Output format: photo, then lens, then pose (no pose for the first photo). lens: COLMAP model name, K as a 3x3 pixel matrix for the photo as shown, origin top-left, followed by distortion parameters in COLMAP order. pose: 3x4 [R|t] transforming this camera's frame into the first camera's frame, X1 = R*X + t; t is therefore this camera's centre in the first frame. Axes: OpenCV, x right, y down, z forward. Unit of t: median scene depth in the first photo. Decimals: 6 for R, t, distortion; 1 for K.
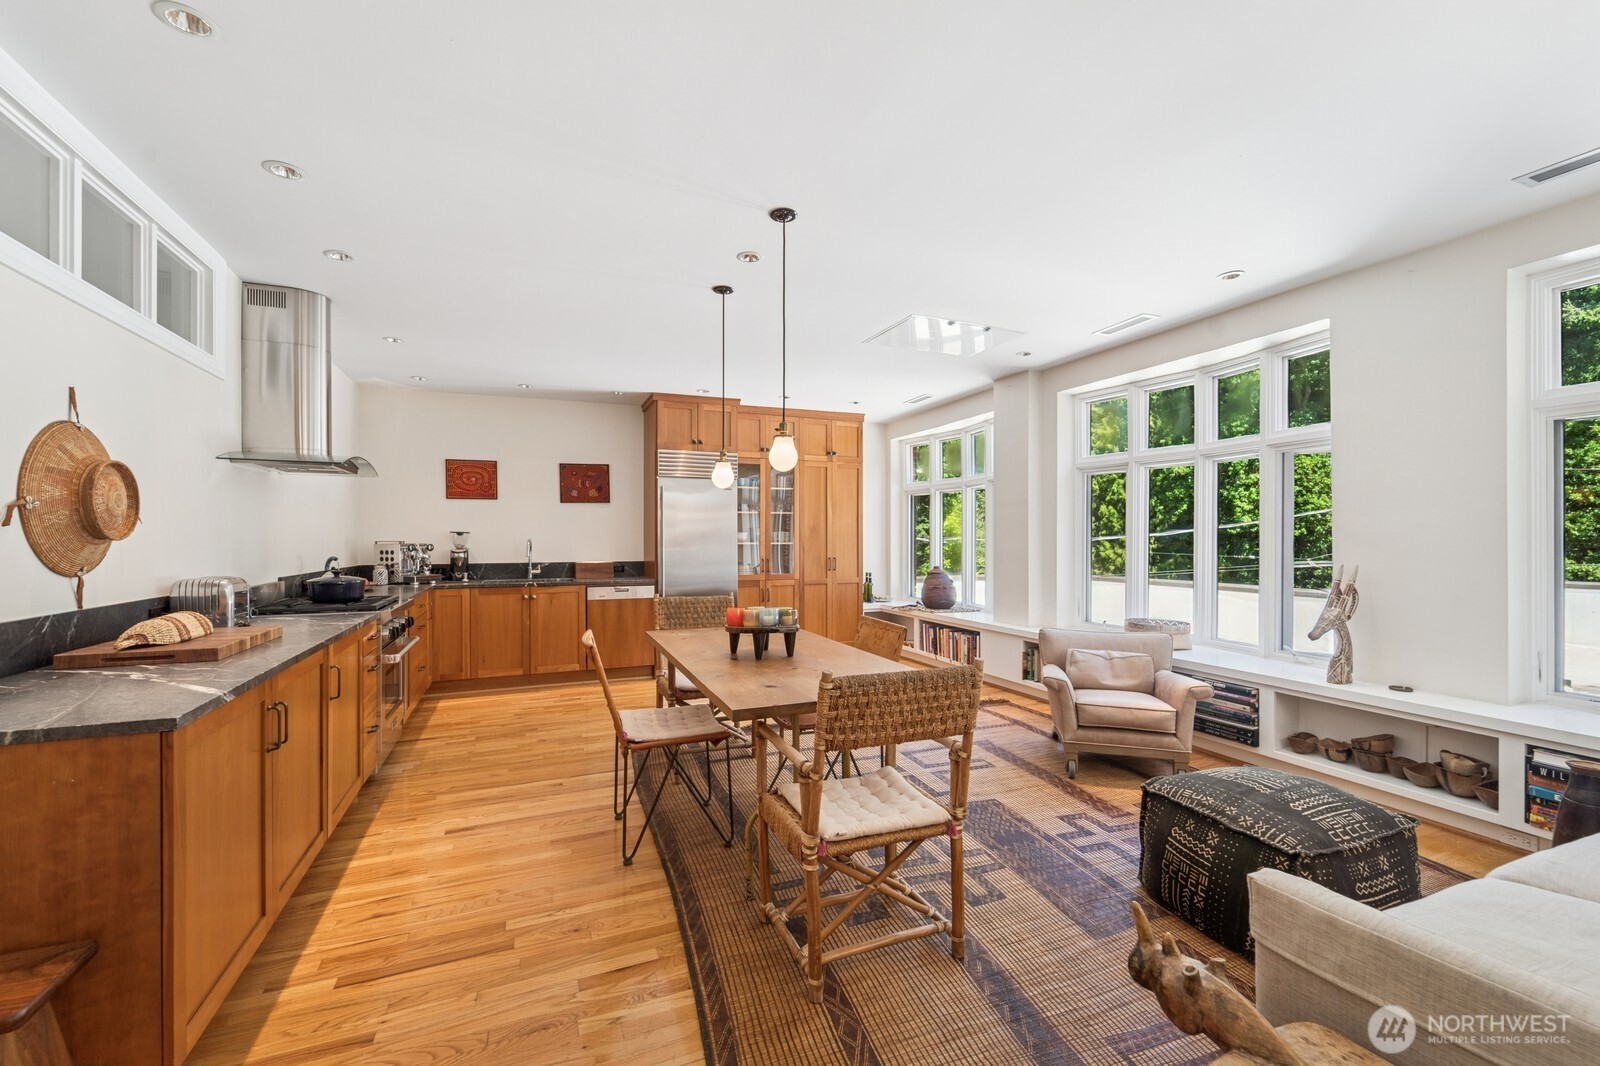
lens RADIAL K [[655.2, 0, 796.1], [0, 655.2, 530.4], [0, 0, 1]] dist [0.002969, -0.002332]
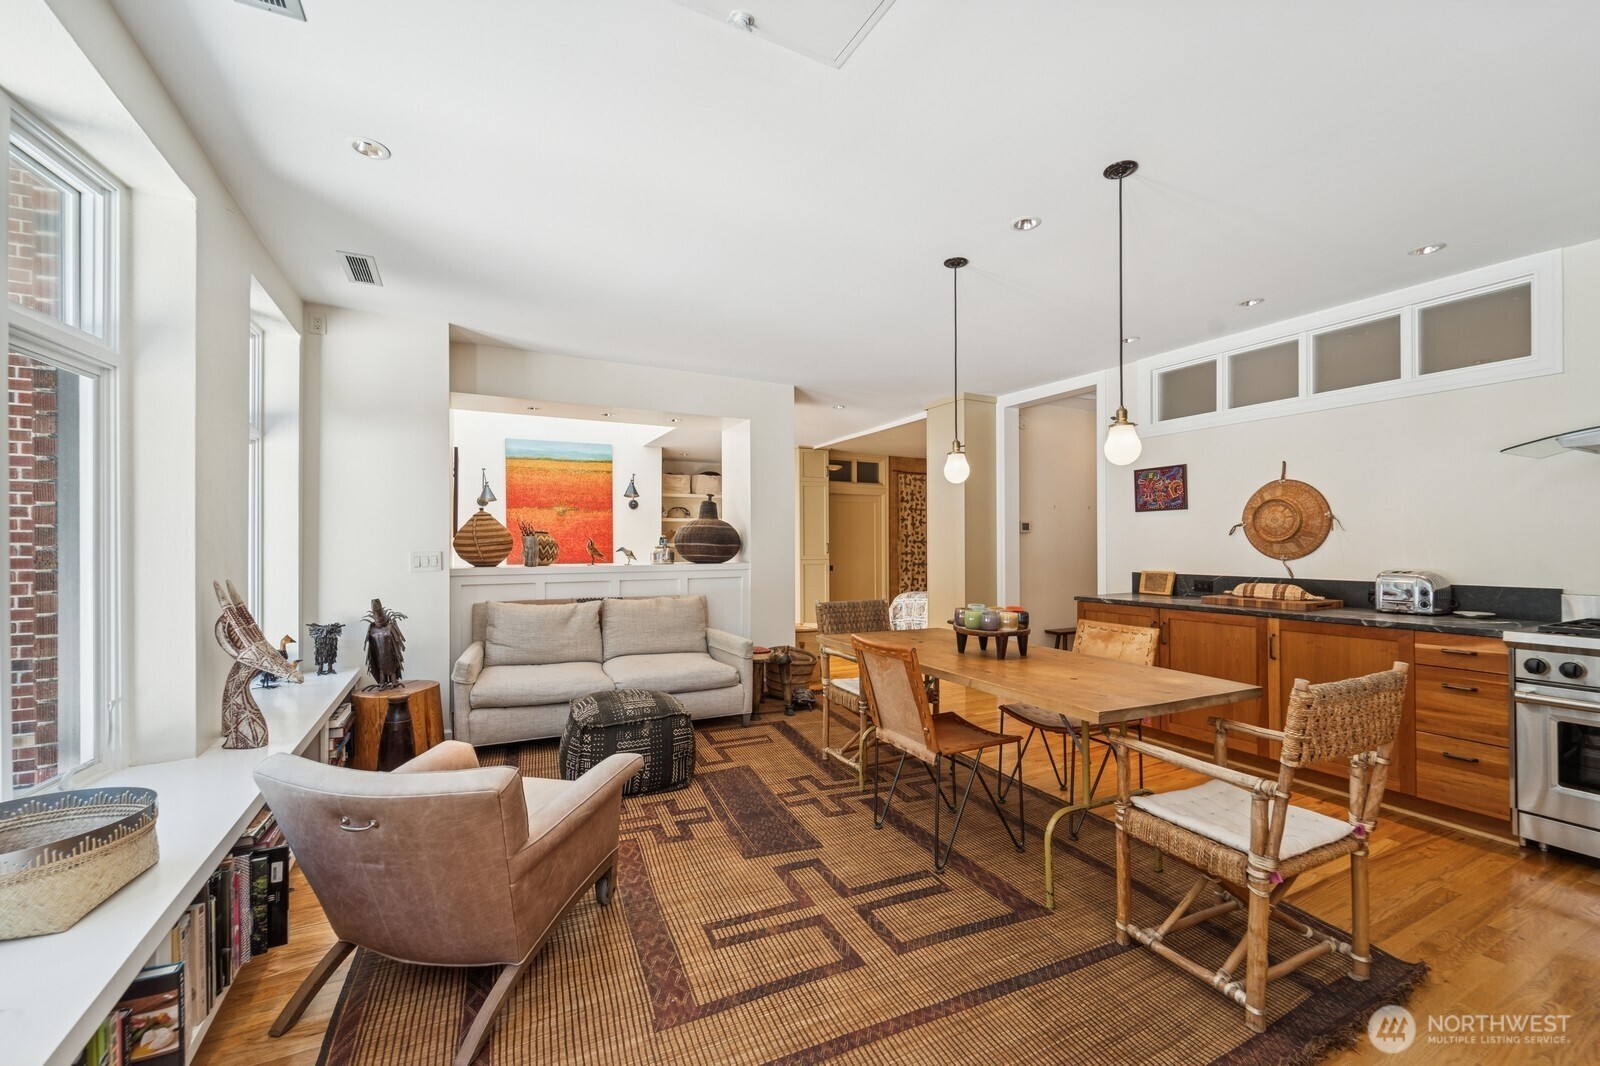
lens RADIAL K [[655.2, 0, 800.3], [0, 655.2, 540.9], [0, 0, 1]] dist [0.002969, -0.002332]
pose [[-0.996223, 0.003528, -0.086763, 0.253741], [0.004959, 0.999855, -0.016285, 0.021181], [0.086693, -0.016654, -0.996096, 1.522235]]
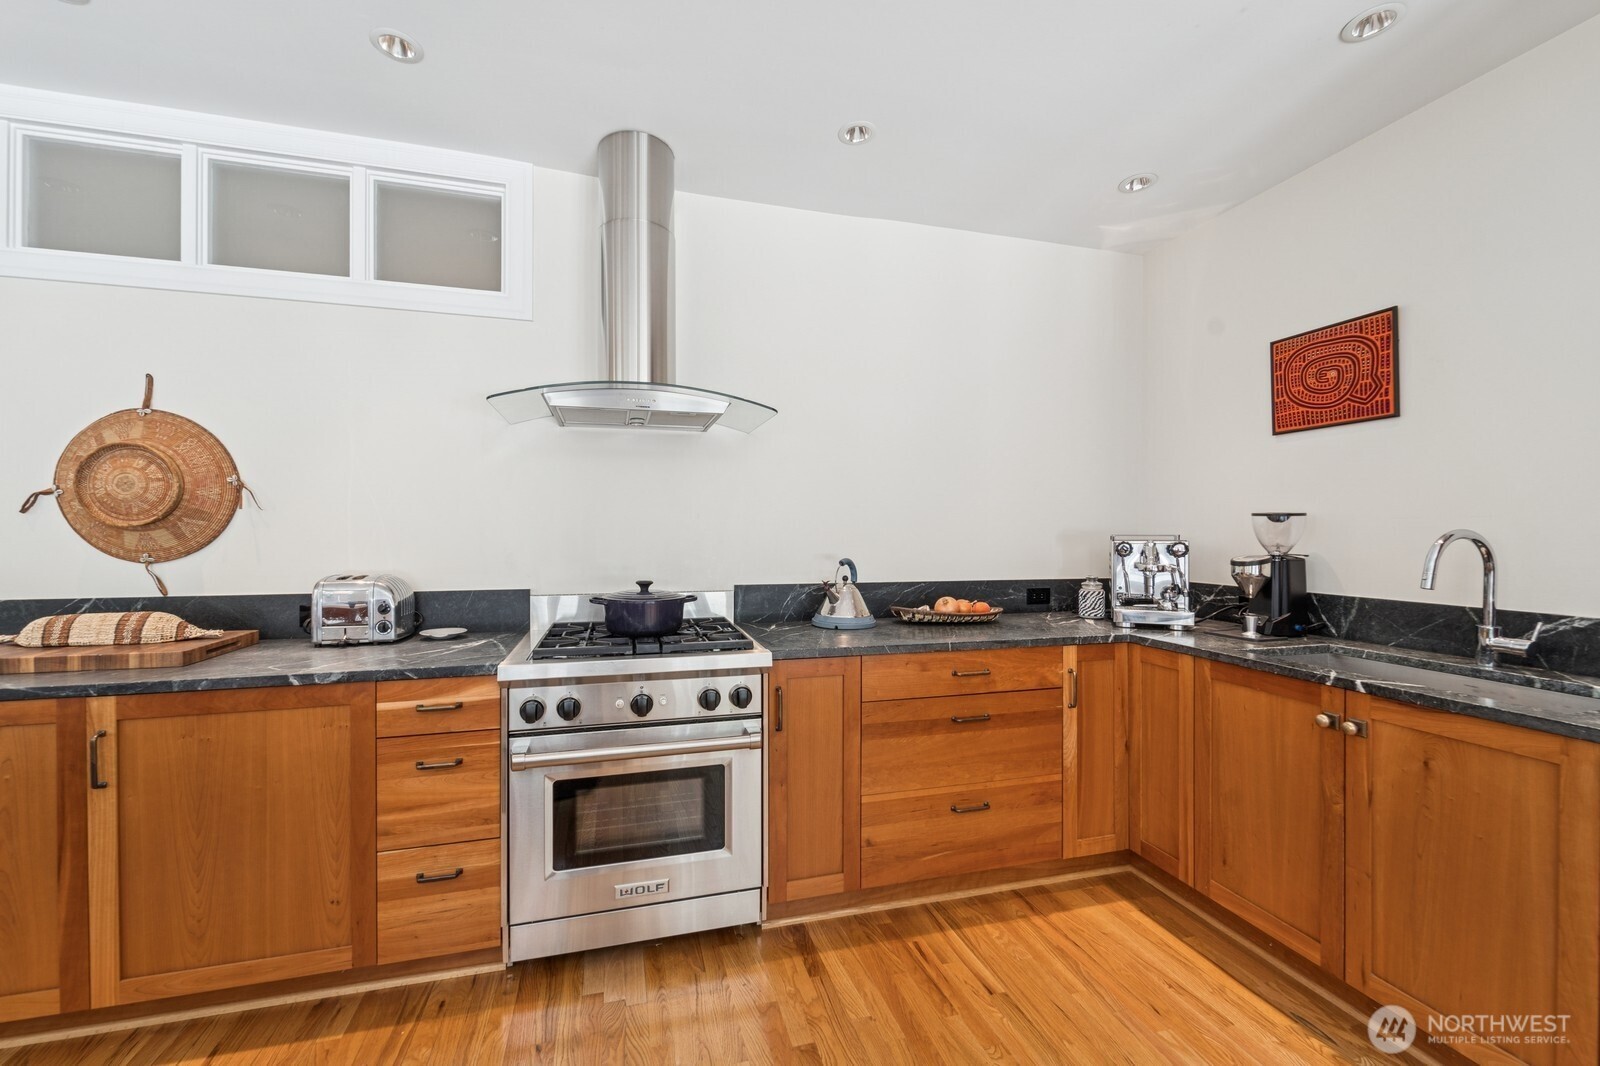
lens RADIAL K [[655.2, 0, 801.4], [0, 655.2, 534.8], [0, 0, 1]] dist [0.002969, -0.002332]
pose [[-0.114794, 0.005936, -0.993372, -0.120399], [0.008339, 0.999953, 0.005012, 0.017227], [0.993354, -0.007709, -0.114838, 1.156214]]
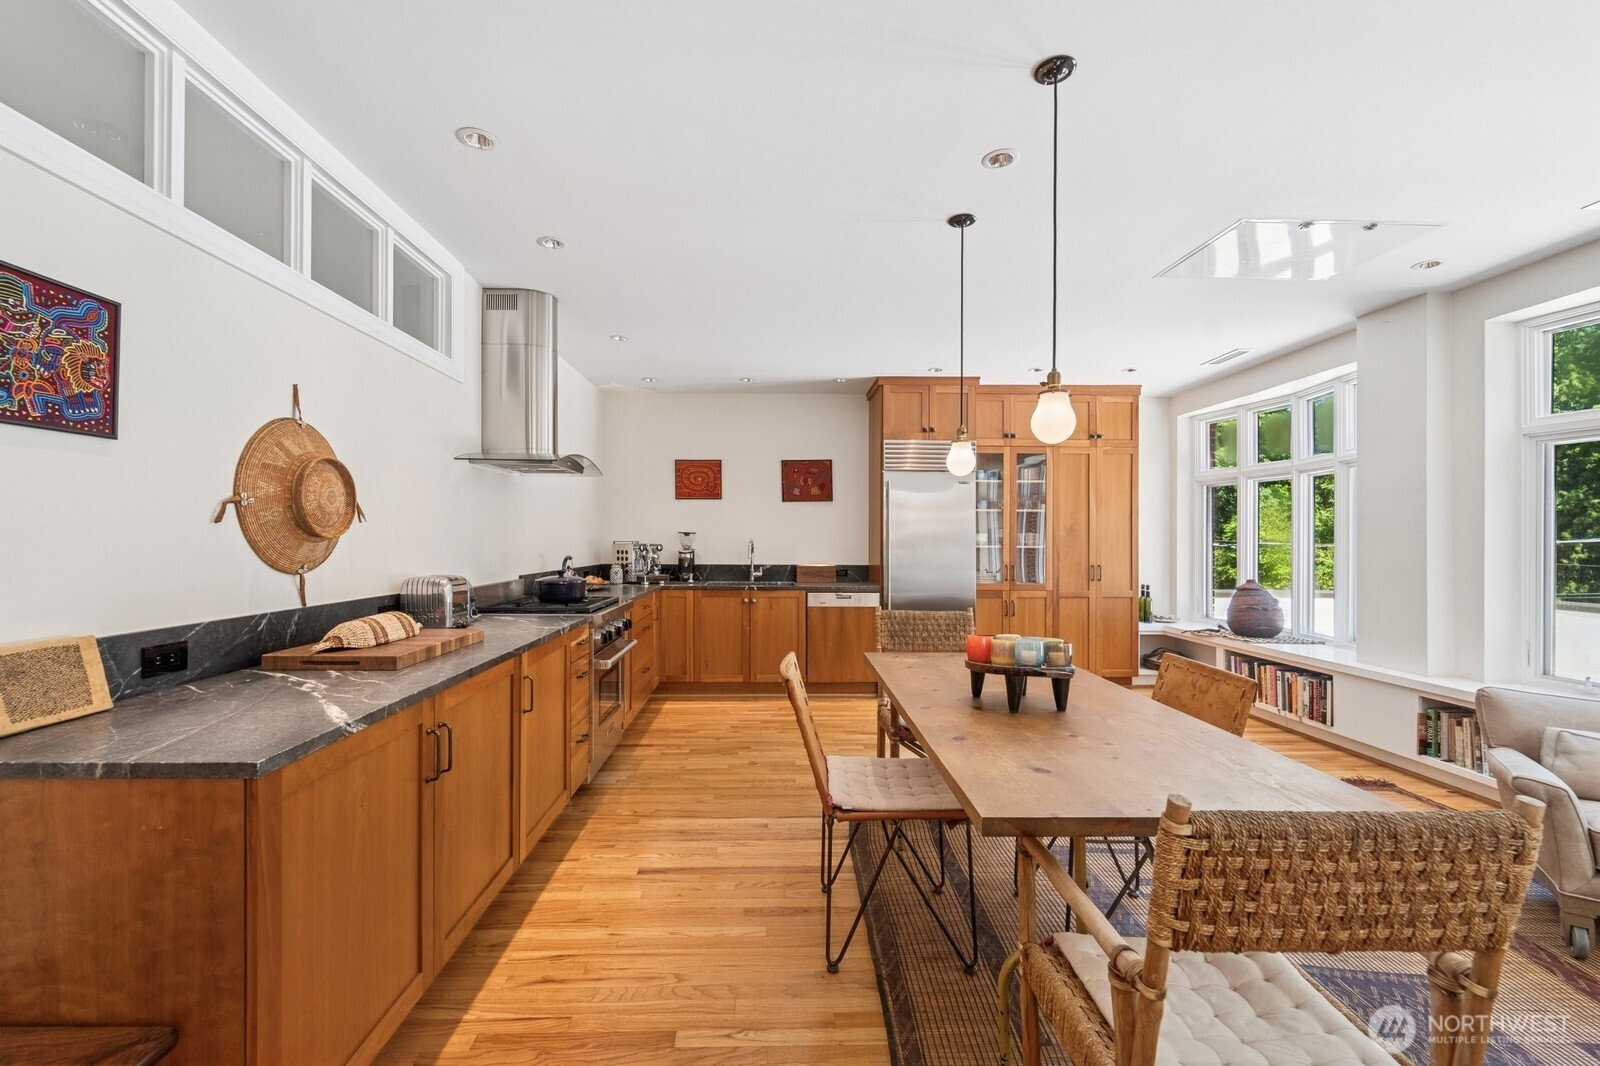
lens RADIAL K [[655.2, 0, 791.4], [0, 655.2, 533.4], [0, 0, 1]] dist [0.002969, -0.002332]
pose [[0.937172, 0.002709, -0.348858, -0.026451], [-0.002282, 0.999996, 0.001637, 0.002847], [0.348861, -0.000738, 0.937174, 0.186858]]
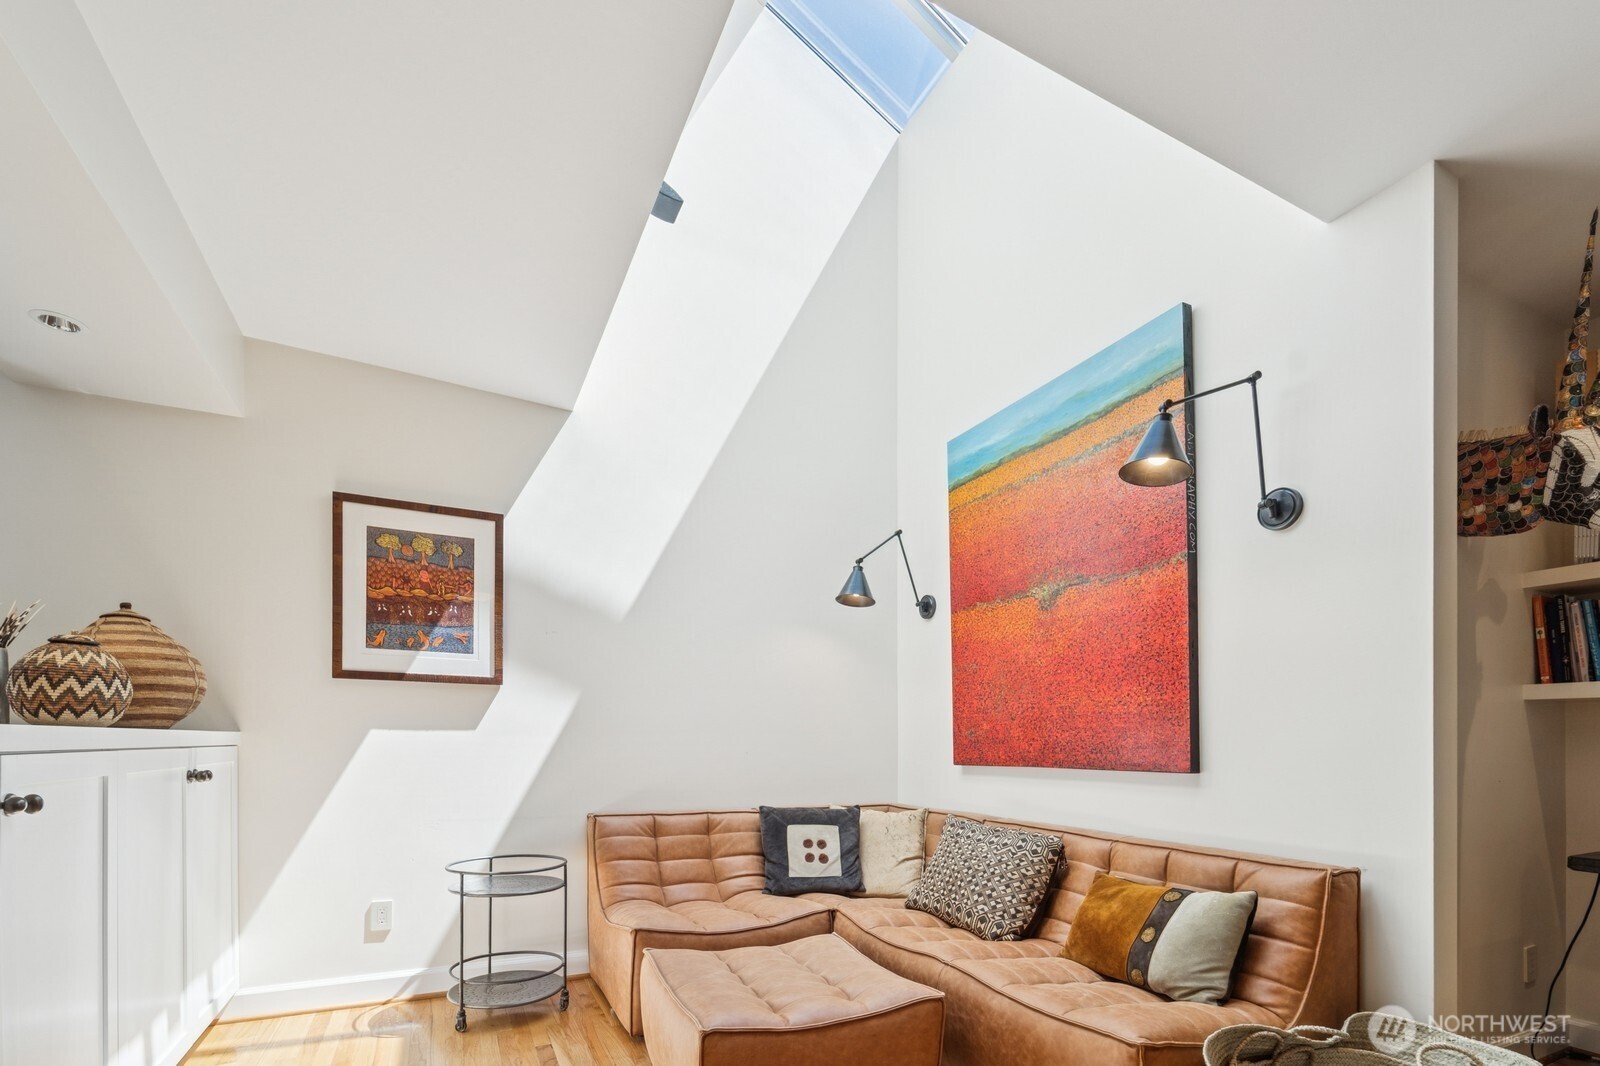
lens RADIAL K [[737.9, 0, 774.2], [0, 737.9, 722.2], [0, 0, 1]] dist [0.001704, -0.000450]
pose [[-0.026868, 0.019781, 0.999443, 0.051810], [-0.009177, 0.999757, -0.020034, 0.041380], [-0.999597, -0.009710, -0.026680, -0.366457]]
